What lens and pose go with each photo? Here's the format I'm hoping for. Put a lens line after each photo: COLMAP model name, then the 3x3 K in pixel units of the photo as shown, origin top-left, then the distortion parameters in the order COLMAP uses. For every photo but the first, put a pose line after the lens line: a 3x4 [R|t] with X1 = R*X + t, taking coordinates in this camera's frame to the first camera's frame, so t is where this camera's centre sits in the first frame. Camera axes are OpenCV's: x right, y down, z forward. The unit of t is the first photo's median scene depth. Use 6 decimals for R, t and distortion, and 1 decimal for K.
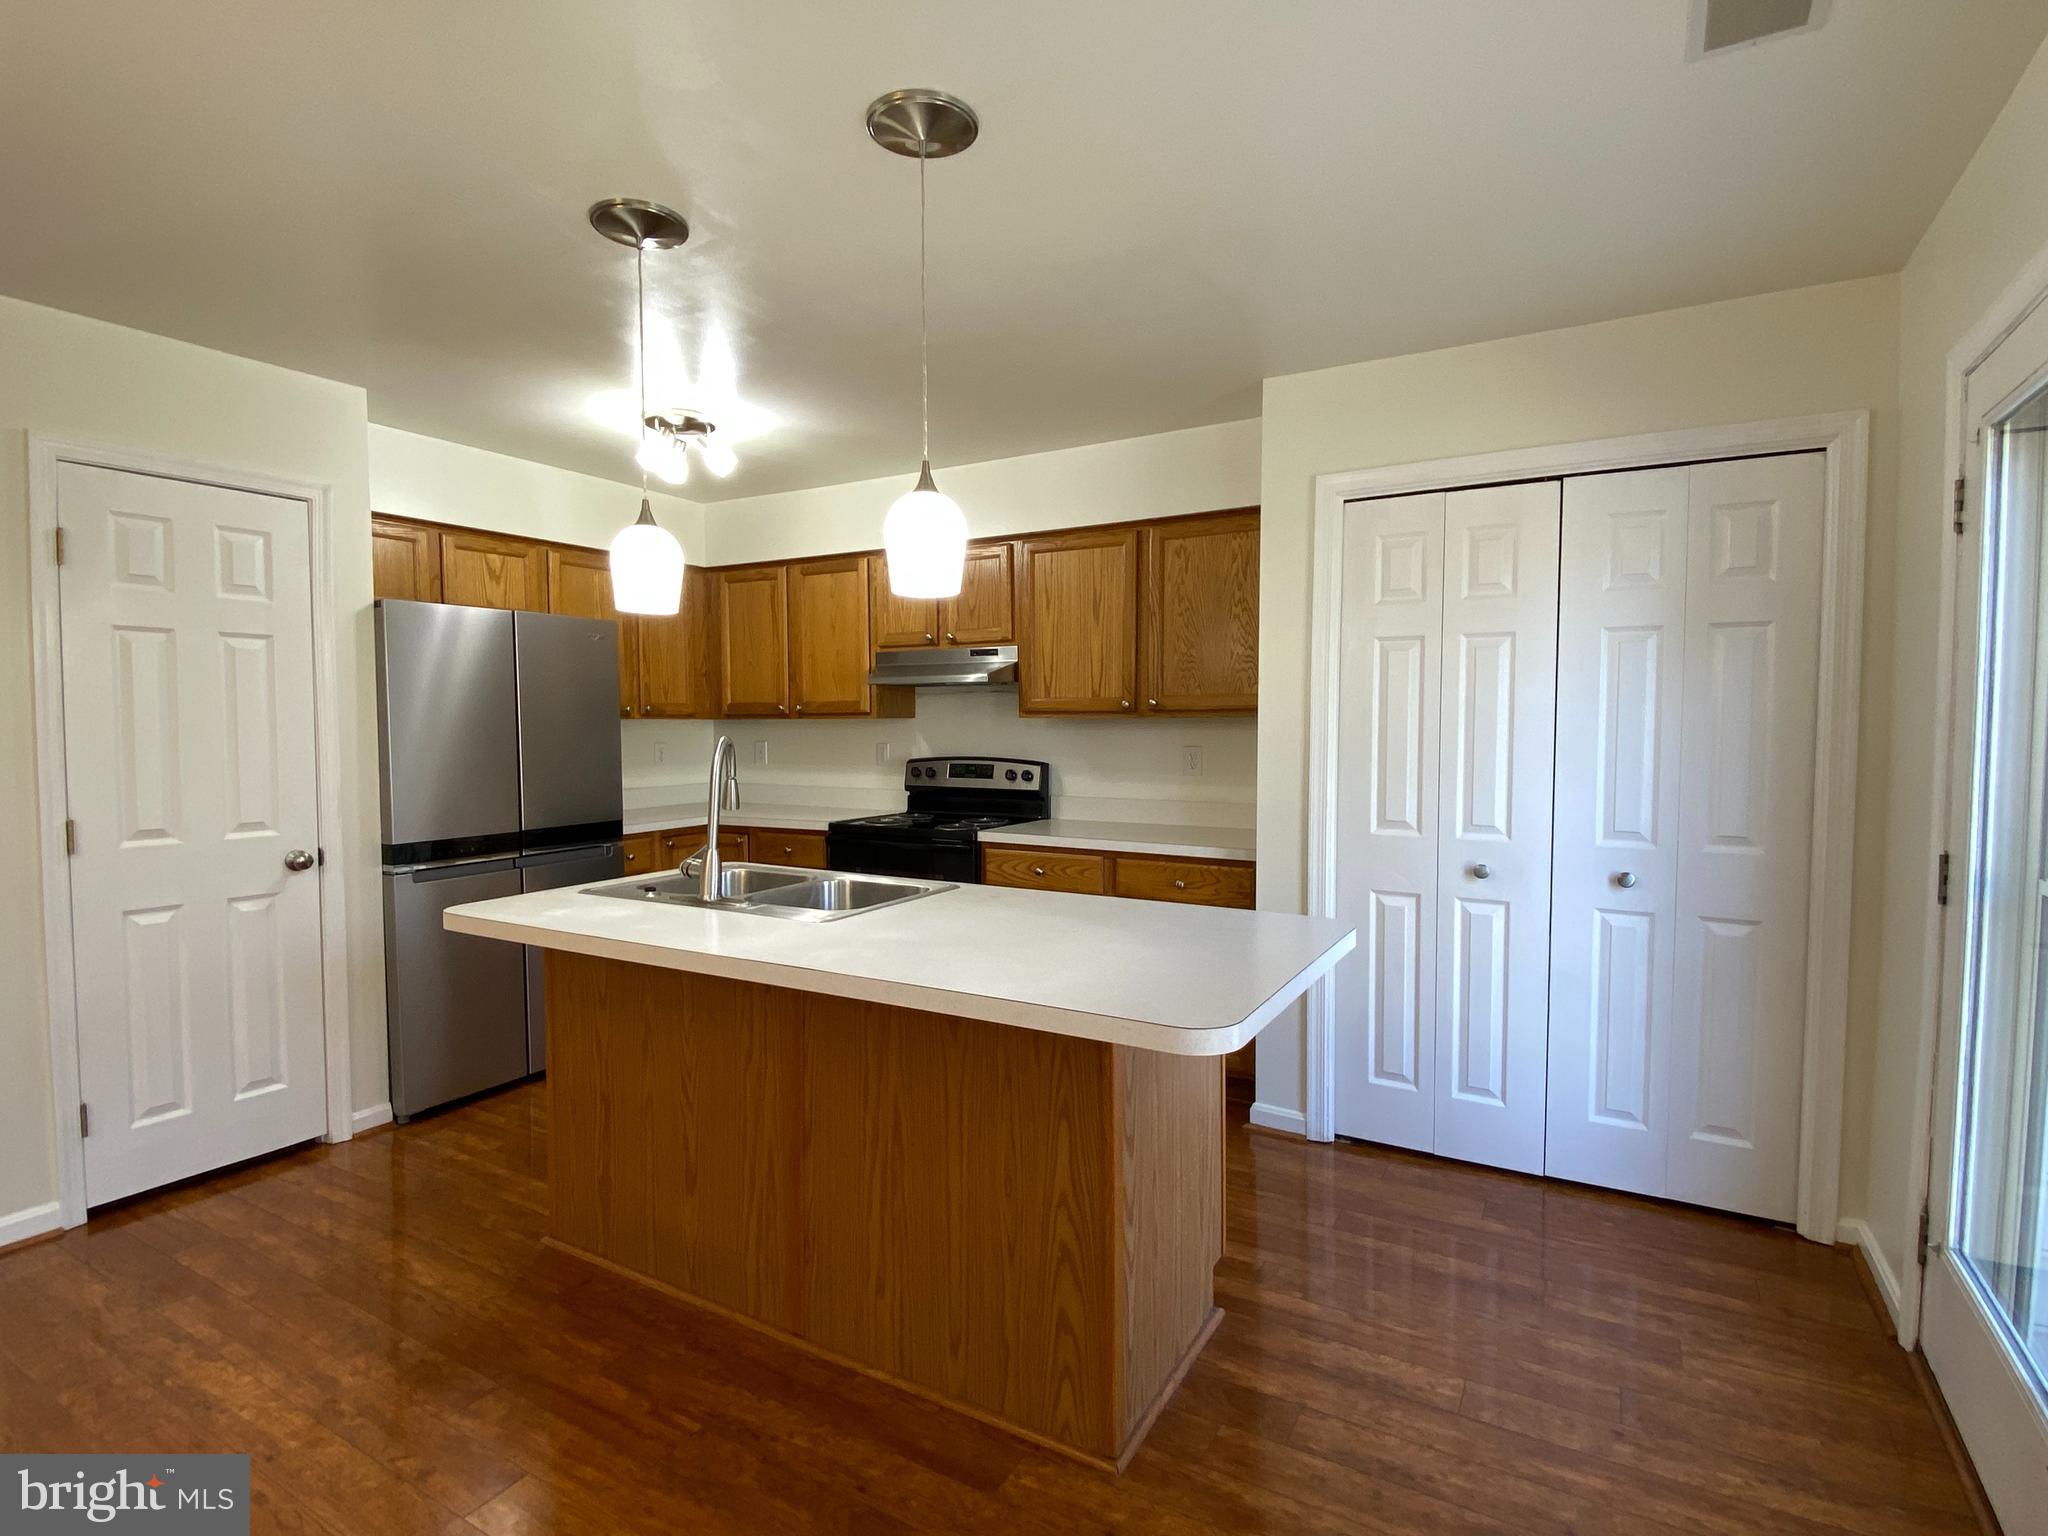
lens RADIAL K [[1025.9, 0, 1018.3], [0, 1025.9, 767.7], [0, 0, 1]] dist [0.031376, -0.023971]
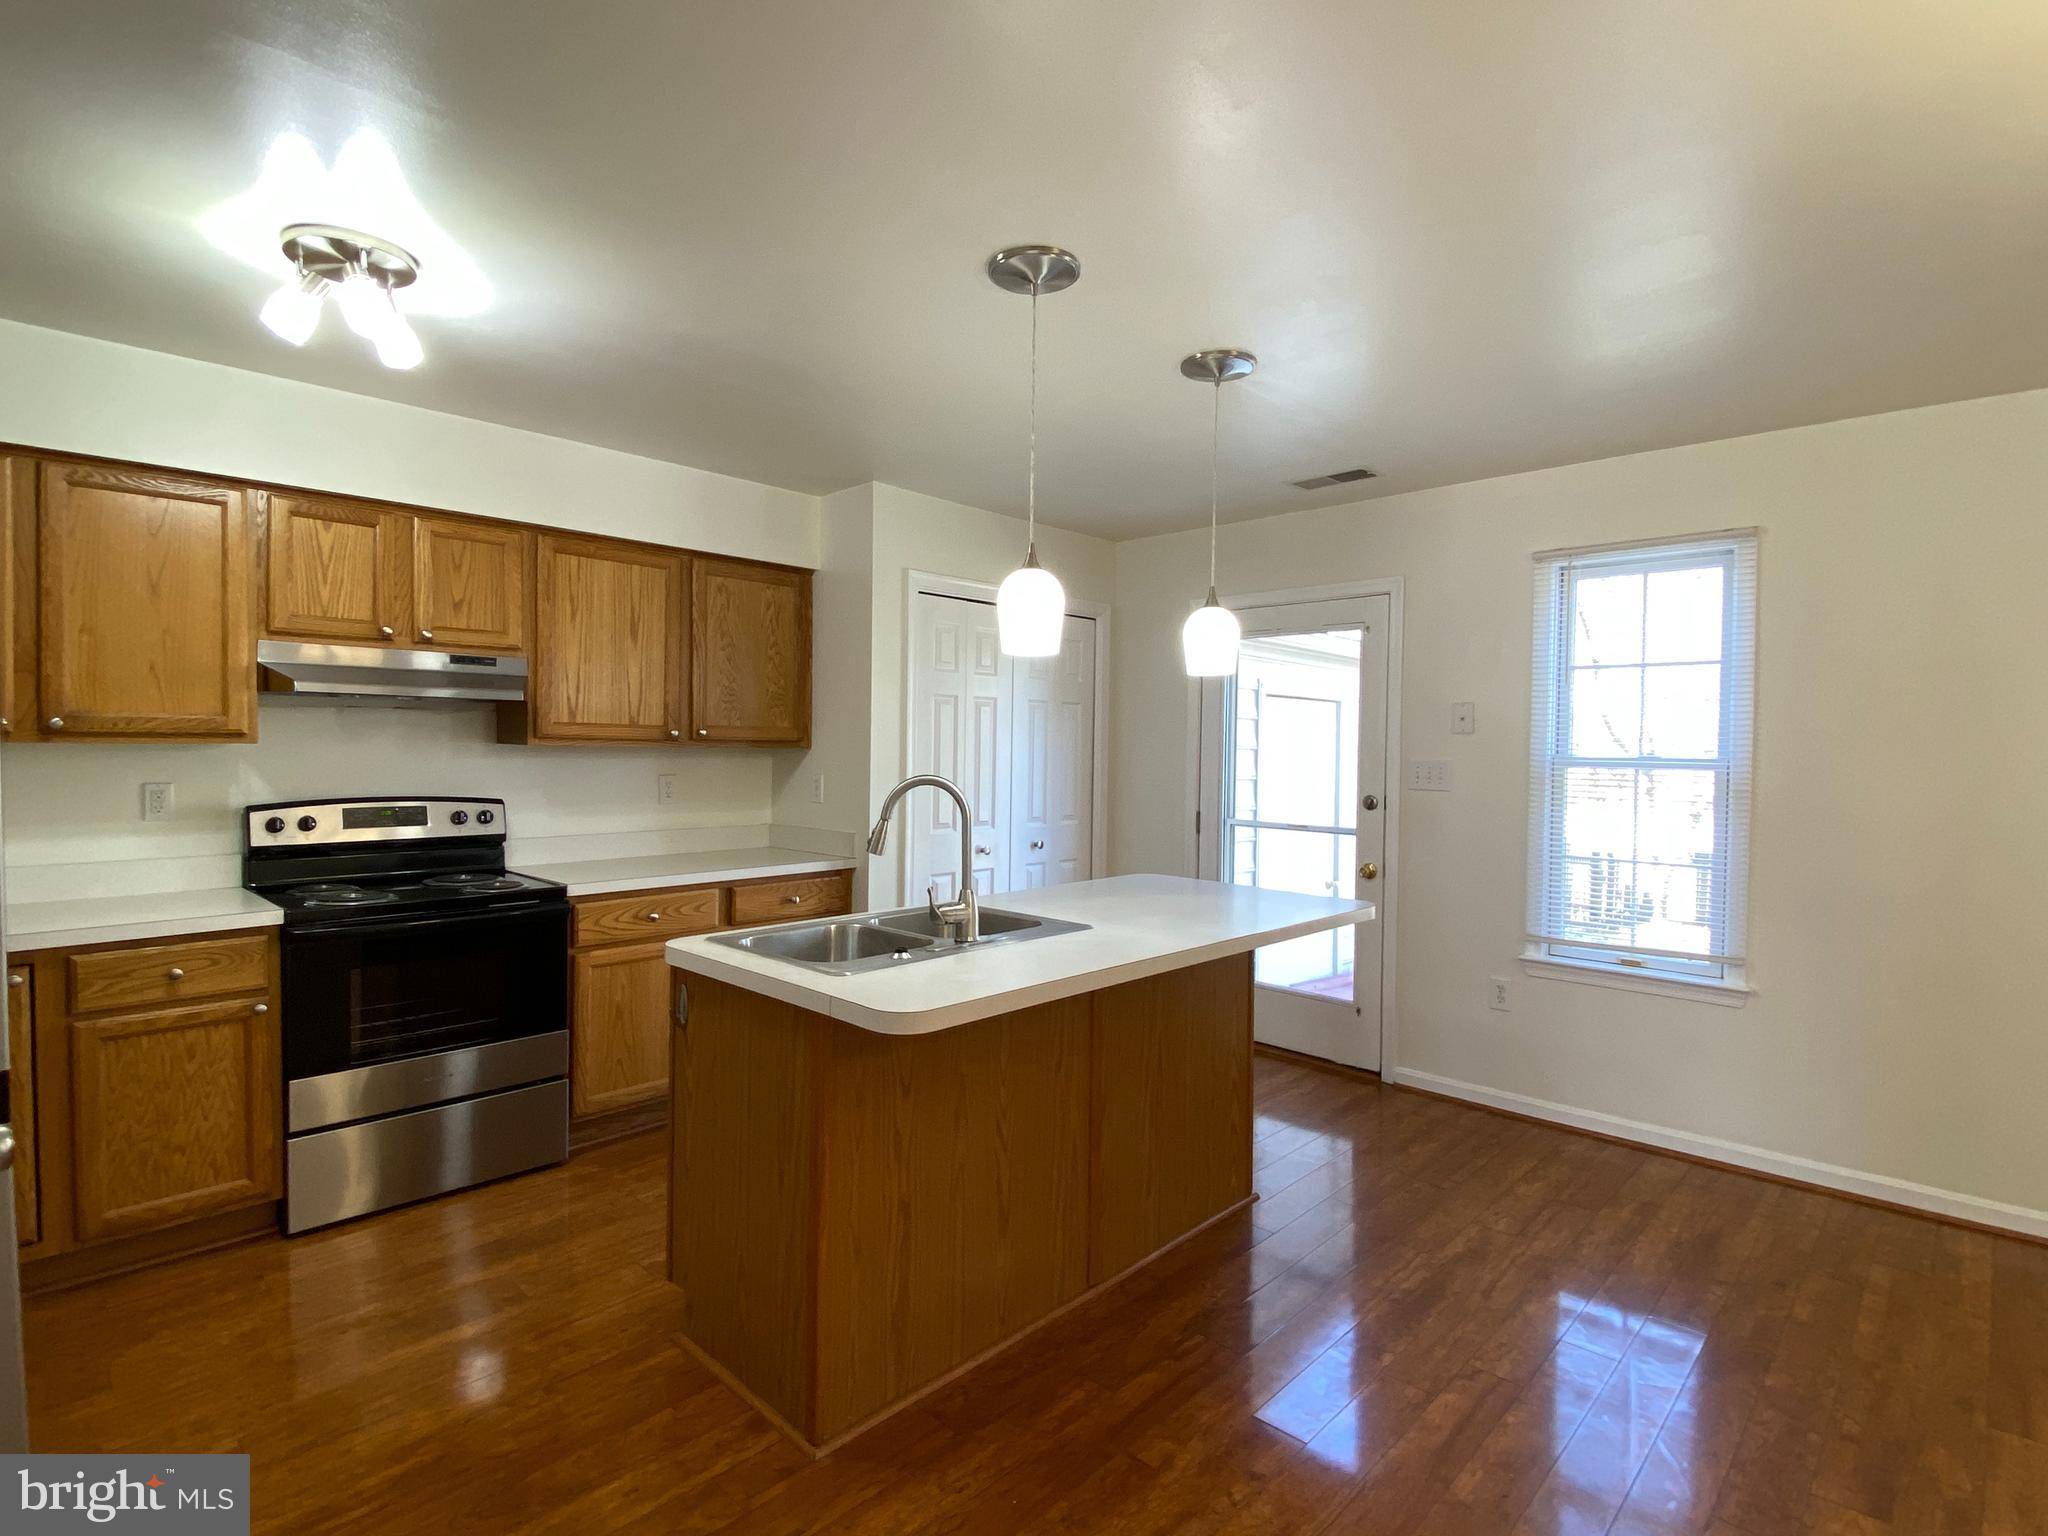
lens RADIAL K [[1025.9, 0, 1018.3], [0, 1025.9, 767.7], [0, 0, 1]] dist [0.031376, -0.023971]
pose [[0.225344, -0.014294, 0.974174, -0.822015], [0.036448, 0.999316, 0.006232, -0.024616], [-0.973597, 0.034102, 0.225711, 0.488733]]
